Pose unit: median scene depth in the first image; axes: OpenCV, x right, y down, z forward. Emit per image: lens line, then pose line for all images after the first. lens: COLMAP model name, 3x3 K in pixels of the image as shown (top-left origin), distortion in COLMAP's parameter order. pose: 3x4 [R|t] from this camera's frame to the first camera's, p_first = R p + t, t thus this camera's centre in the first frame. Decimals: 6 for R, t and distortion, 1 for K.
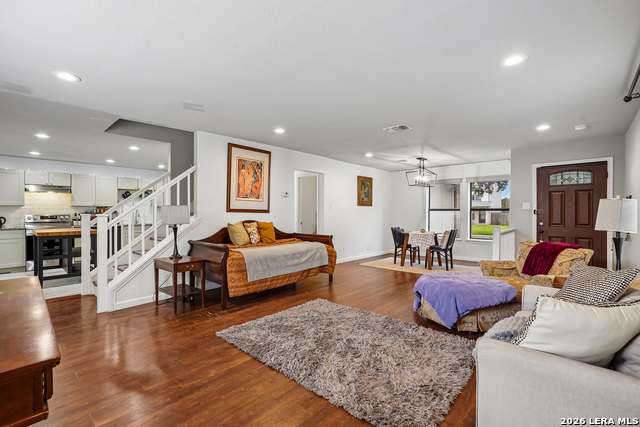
lens RADIAL K [[288.7, 0, 318.4], [0, 288.7, 218.0], [0, 0, 1]] dist [-0.005727, 0.002317]
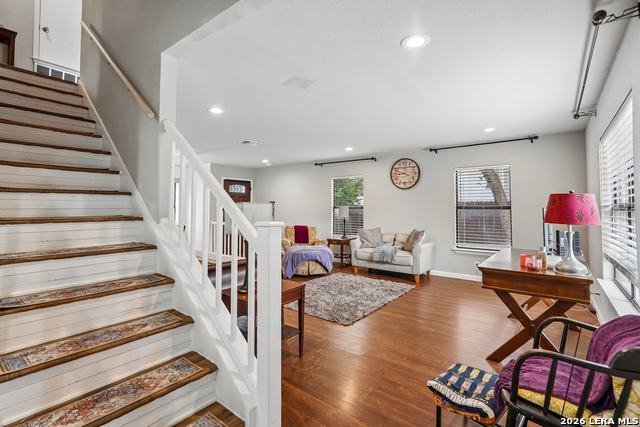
lens RADIAL K [[288.7, 0, 323.8], [0, 288.7, 195.3], [0, 0, 1]] dist [-0.005727, 0.002317]
pose [[-0.072657, 0.045677, 0.996310, -0.725774], [0.015049, 0.998887, -0.044697, -0.019300], [-0.997243, 0.011746, -0.073264, 0.588409]]
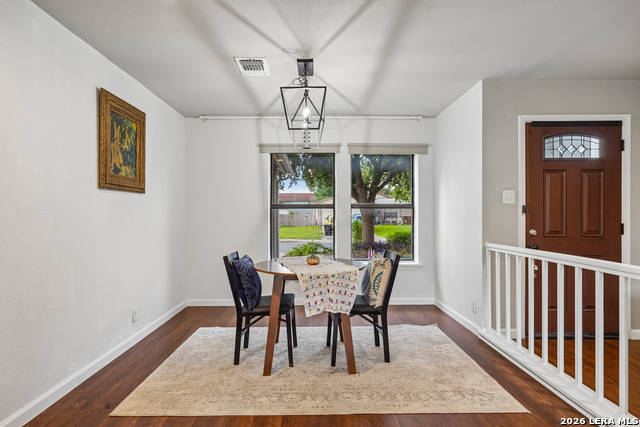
lens RADIAL K [[333.7, 0, 314.8], [0, 333.7, 214.8], [0, 0, 1]] dist [0.005374, 0.000940]
pose [[0.730983, -0.003554, 0.682387, 0.085401], [0.013912, 0.999856, -0.009694, -0.011313], [-0.682254, 0.016580, 0.730927, 0.810234]]
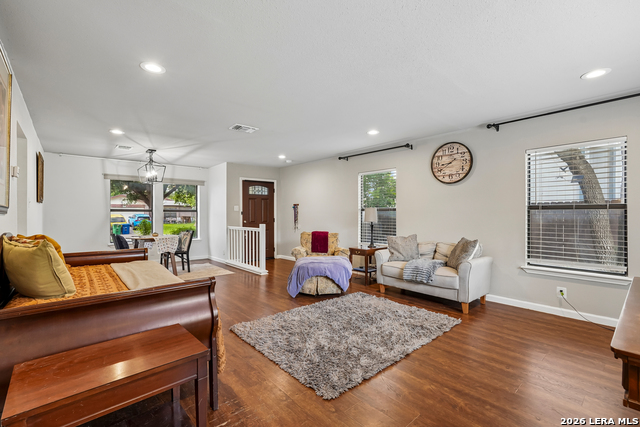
lens RADIAL K [[288.7, 0, 320.6], [0, 288.7, 212.6], [0, 0, 1]] dist [-0.005727, 0.002317]
pose [[0.106320, 0.003591, 0.994325, -0.524469], [0.018912, 0.999805, -0.005633, -0.008709], [-0.994152, 0.019404, 0.106231, 0.490196]]
